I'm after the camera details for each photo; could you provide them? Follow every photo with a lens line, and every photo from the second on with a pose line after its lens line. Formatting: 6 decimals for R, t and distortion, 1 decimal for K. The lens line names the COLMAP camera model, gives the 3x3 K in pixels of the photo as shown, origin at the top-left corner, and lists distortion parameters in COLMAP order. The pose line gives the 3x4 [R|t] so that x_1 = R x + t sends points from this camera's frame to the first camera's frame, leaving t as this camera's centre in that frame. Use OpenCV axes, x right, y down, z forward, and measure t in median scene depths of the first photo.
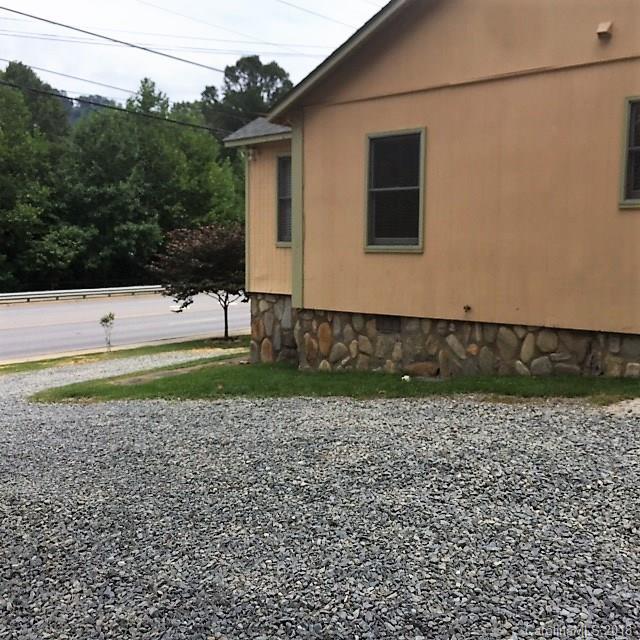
lens RADIAL K [[720.6, 0, 320.0], [0, 720.6, 320.0], [0, 0, 1]] dist [-0.101785, 0.005728]
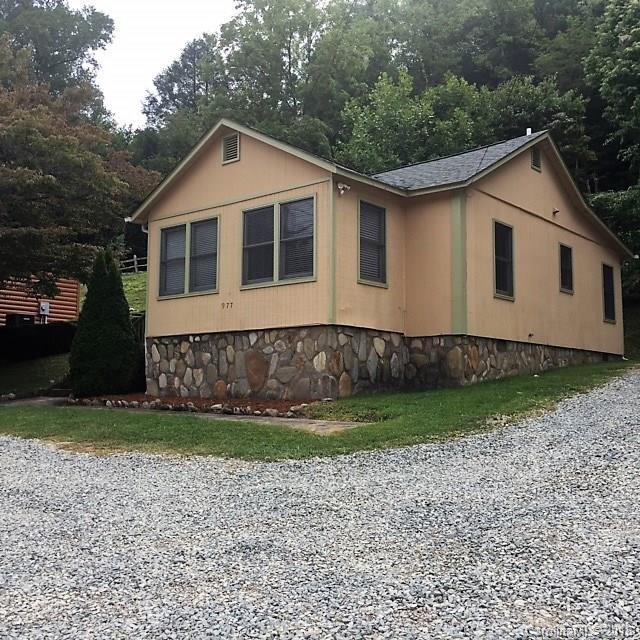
lens RADIAL K [[720.6, 0, 320.0], [0, 720.6, 320.0], [0, 0, 1]] dist [-0.101785, 0.005728]
pose [[0.062327, 0.076738, 0.995101, -1.319522], [0.082501, 0.993231, -0.081762, 0.040270], [-0.994640, 0.087192, 0.055574, 1.200111]]
